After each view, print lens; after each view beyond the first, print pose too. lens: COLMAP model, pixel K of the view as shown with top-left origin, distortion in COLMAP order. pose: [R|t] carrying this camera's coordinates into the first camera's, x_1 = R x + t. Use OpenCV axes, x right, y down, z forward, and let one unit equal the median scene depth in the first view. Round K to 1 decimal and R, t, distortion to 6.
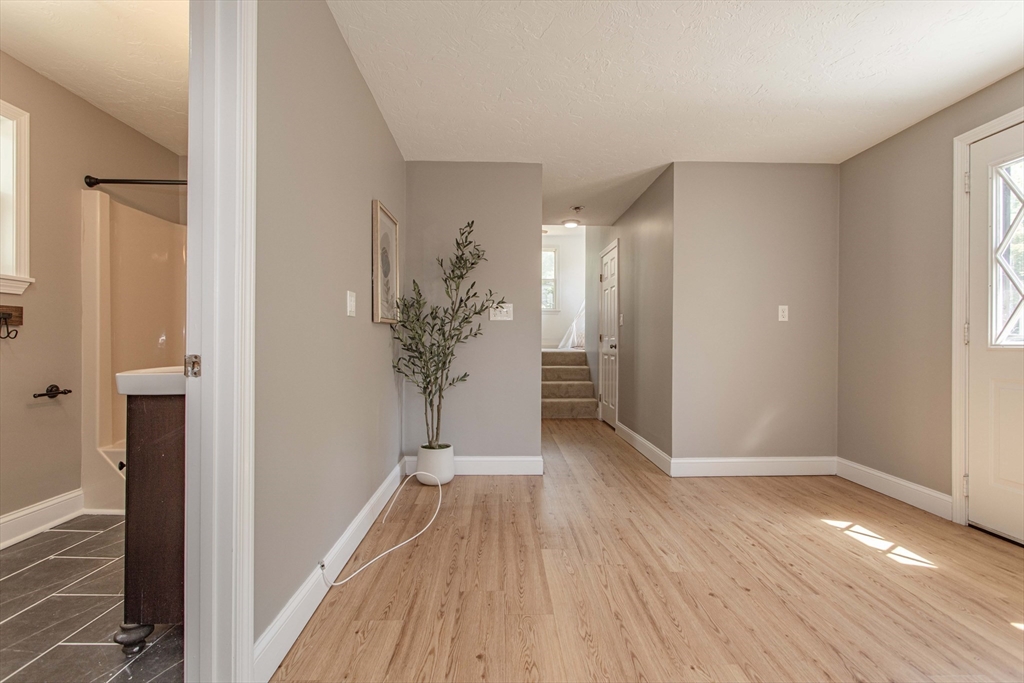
lens RADIAL K [[491.5, 0, 512.0], [0, 491.5, 341.5], [0, 0, 1]] dist [0.001514, 0.000352]
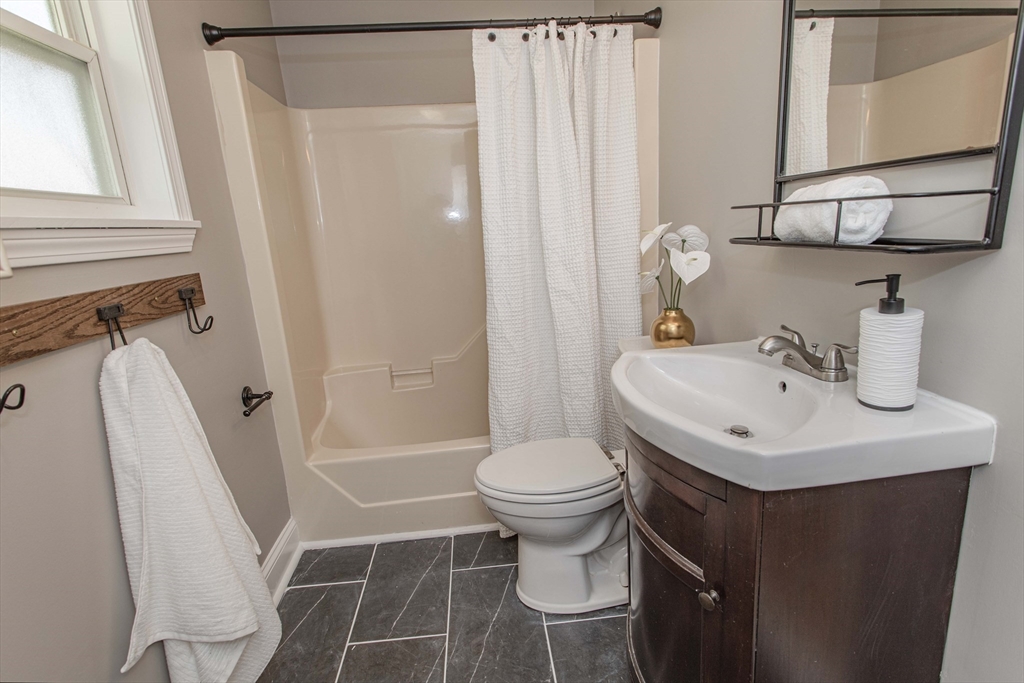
lens RADIAL K [[520.4, 0, 514.9], [0, 520.4, 352.5], [0, 0, 1]] dist [0.000319, 0.000123]
pose [[0.995022, -0.086325, 0.049790, -0.260935], [0.072297, 0.969176, 0.235523, -0.038466], [-0.068587, -0.230751, 0.970593, 0.139501]]
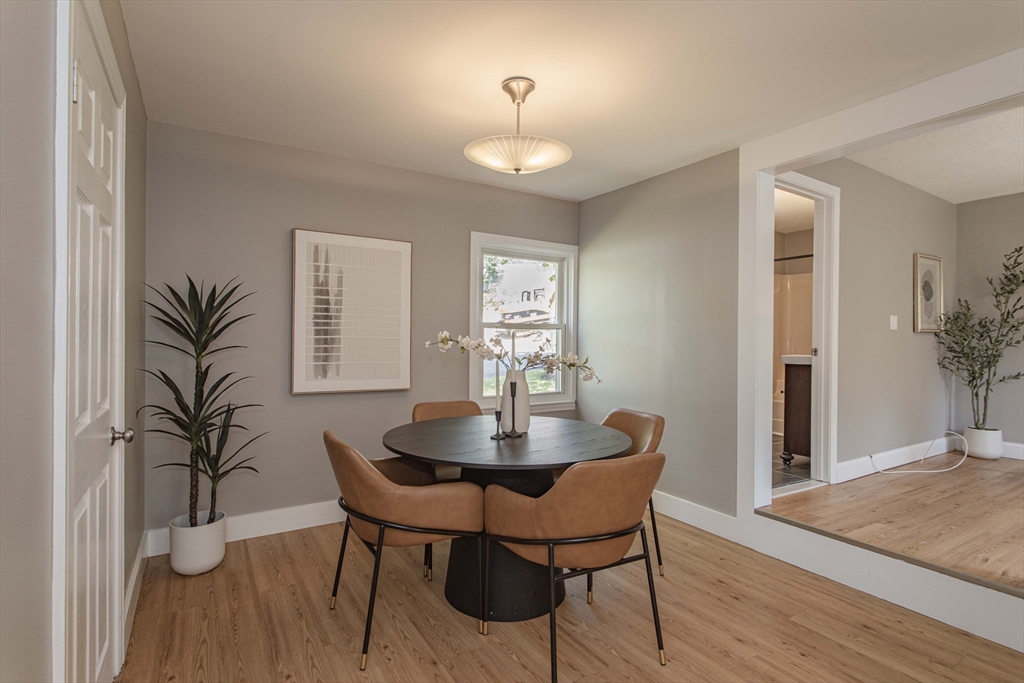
lens RADIAL K [[507.0, 0, 512.0], [0, 507.0, 341.5], [0, 0, 1]] dist [-0.000334, 0.000909]
pose [[0.519867, -0.003148, -0.854241, 0.337411], [-0.007900, 0.999933, -0.008493, 0.010738], [0.854211, 0.011164, 0.519807, -0.727848]]
